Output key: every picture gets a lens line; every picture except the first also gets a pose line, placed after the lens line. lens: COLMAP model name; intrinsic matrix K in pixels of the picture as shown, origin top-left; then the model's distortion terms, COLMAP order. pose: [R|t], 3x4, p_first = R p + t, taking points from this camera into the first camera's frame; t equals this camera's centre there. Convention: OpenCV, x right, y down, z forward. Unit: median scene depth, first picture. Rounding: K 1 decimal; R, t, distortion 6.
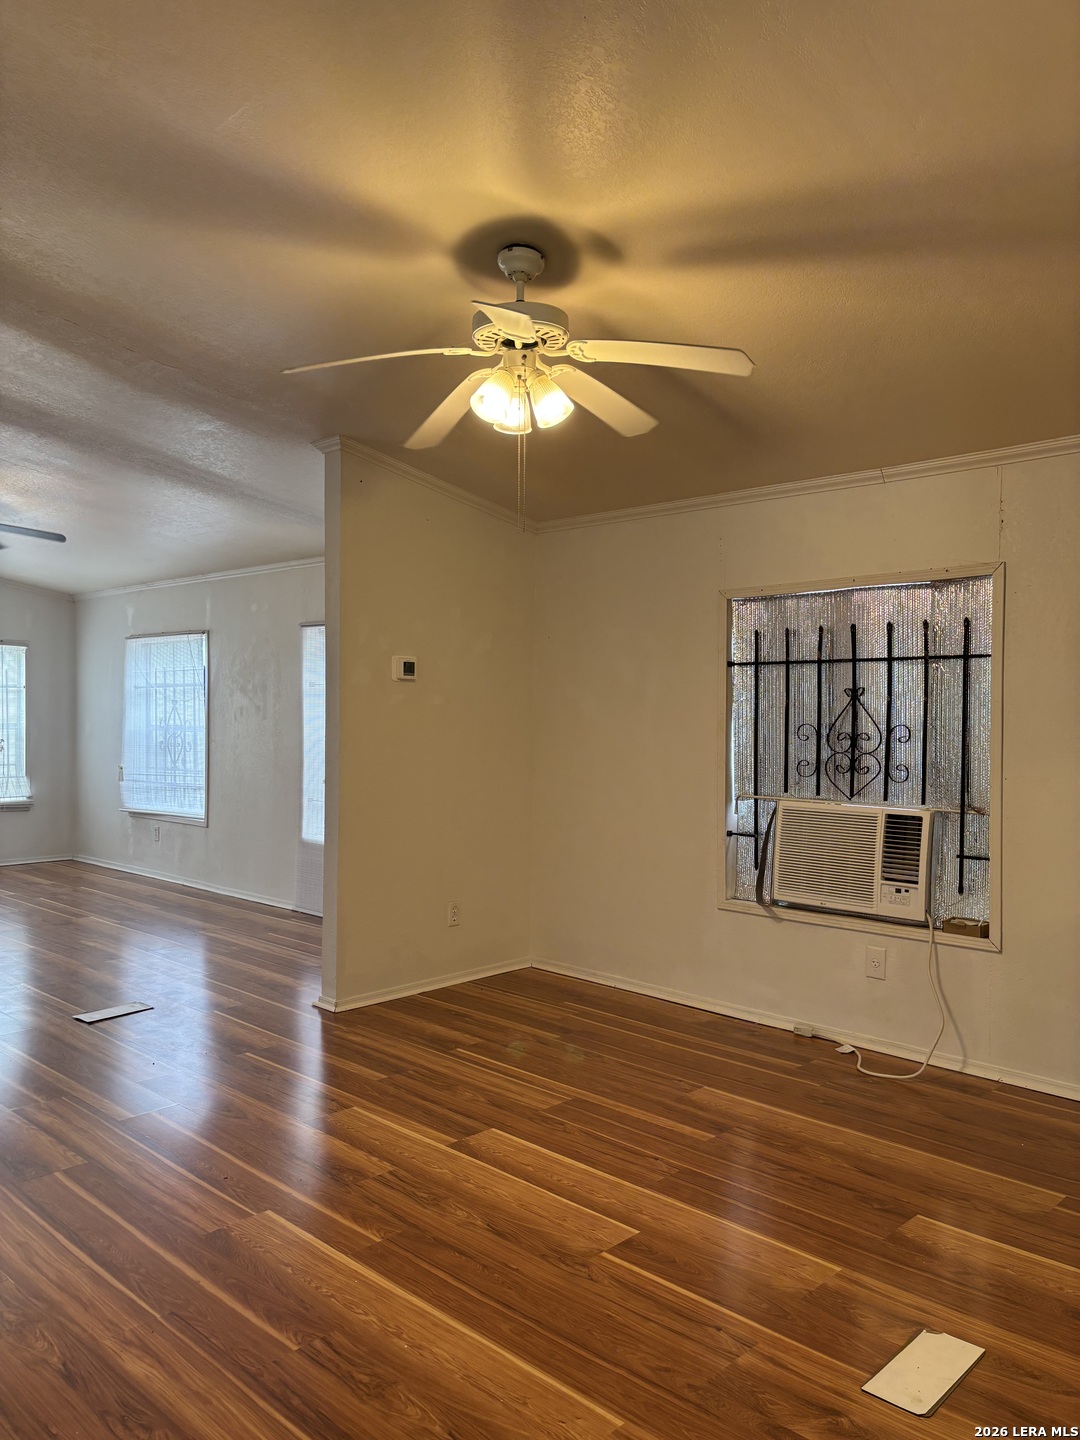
lens RADIAL K [[1078.9, 0, 529.4], [0, 1078.9, 727.1], [0, 0, 1]] dist [0.061597, -0.057811]
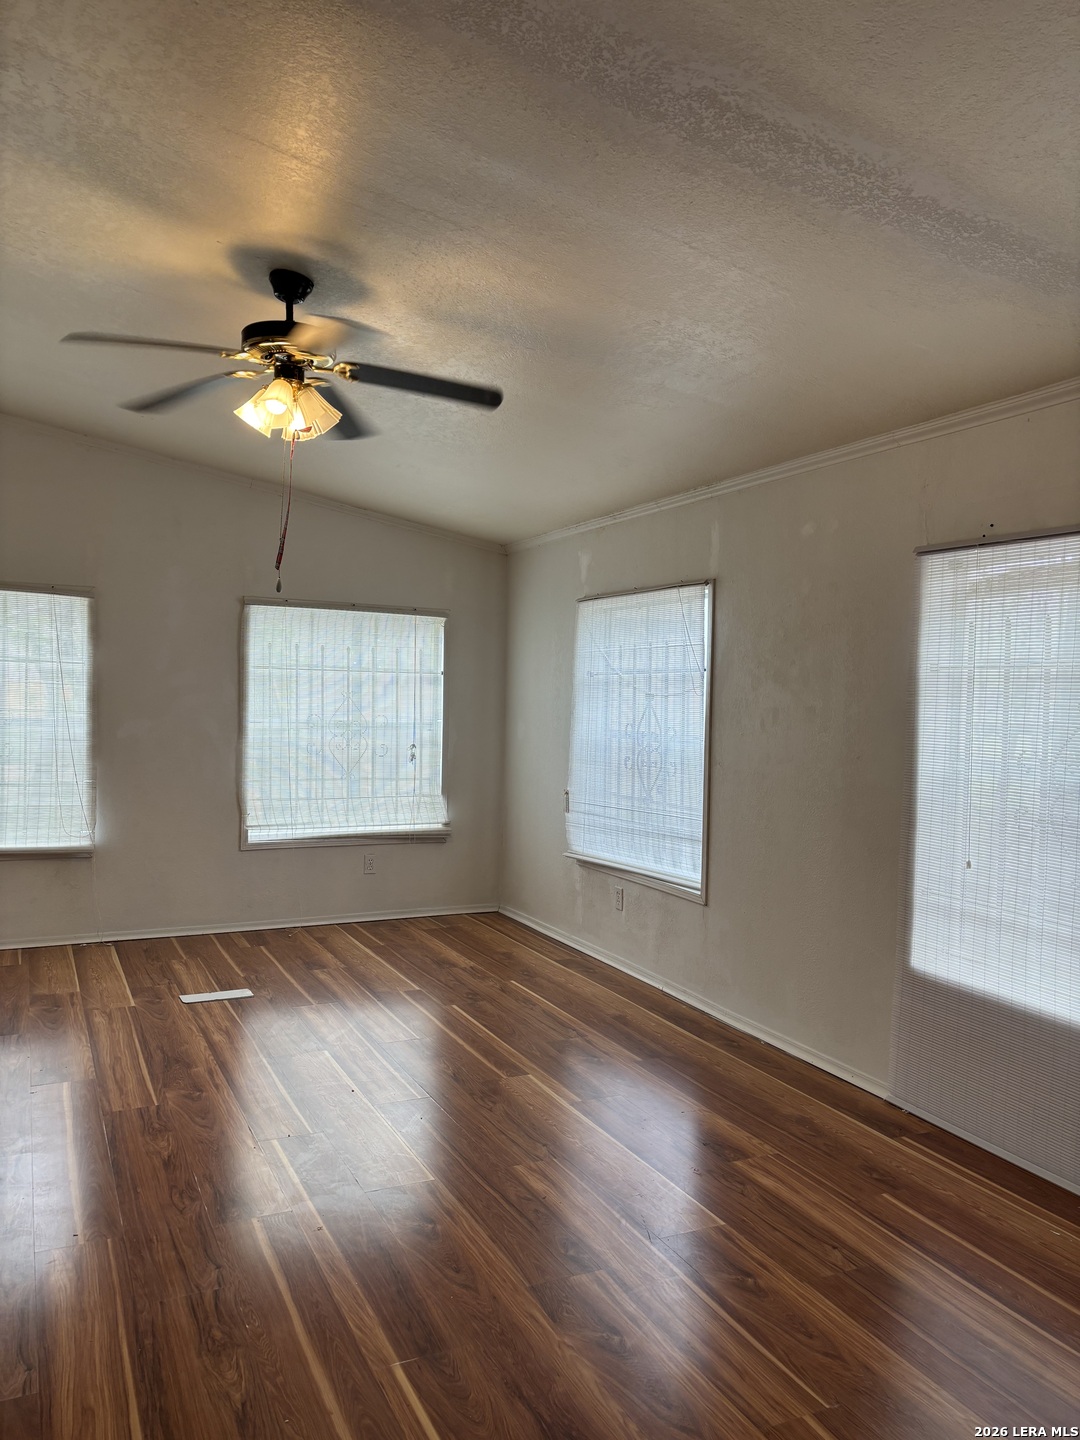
lens RADIAL K [[1078.9, 0, 534.5], [0, 1078.9, 714.9], [0, 0, 1]] dist [0.061597, -0.057811]
pose [[0.935793, 0.016808, -0.352149, -0.314862], [-0.016717, 0.999855, 0.003297, -0.024940], [0.352153, 0.002802, 0.935938, 0.721474]]
